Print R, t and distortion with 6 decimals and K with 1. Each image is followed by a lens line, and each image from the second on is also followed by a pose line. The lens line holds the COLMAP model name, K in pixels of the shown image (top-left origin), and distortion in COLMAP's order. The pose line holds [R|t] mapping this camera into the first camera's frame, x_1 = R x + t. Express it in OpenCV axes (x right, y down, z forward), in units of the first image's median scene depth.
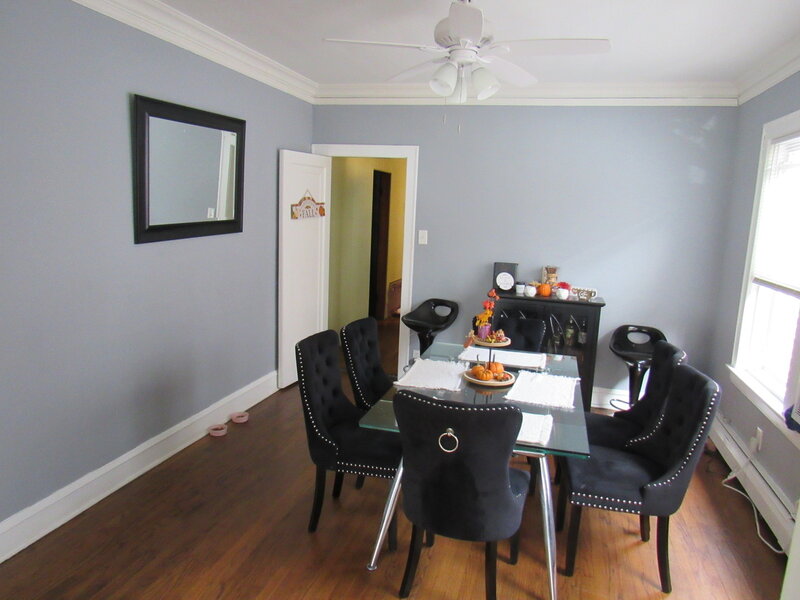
lens RADIAL K [[571.7, 0, 404.5], [0, 571.7, 298.5], [0, 0, 1]] dist [-0.015711, -0.002813]
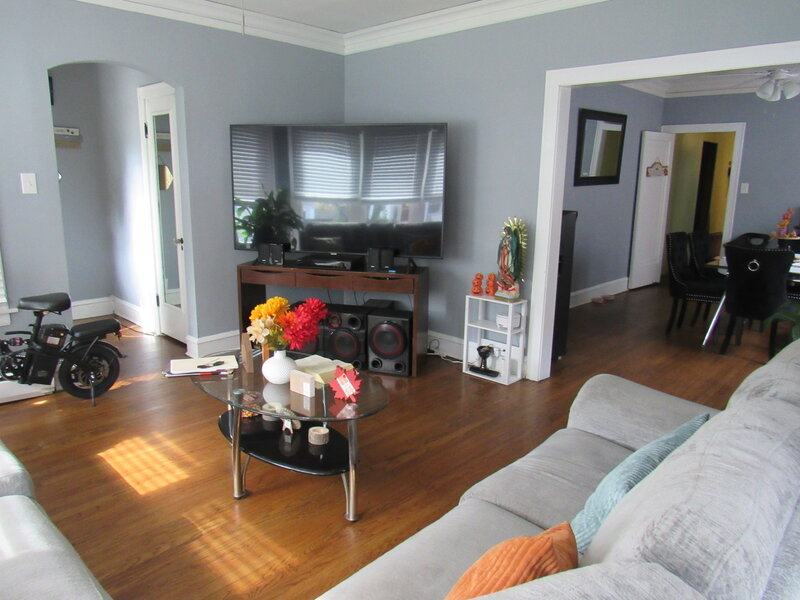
lens RADIAL K [[571.7, 0, 404.5], [0, 571.7, 298.5], [0, 0, 1]] dist [-0.015711, -0.002813]
pose [[0.879335, 0.068524, -0.471248, -0.026334], [-0.052189, 0.997499, 0.047664, 0.141446], [0.473336, -0.017318, 0.880712, -0.629136]]
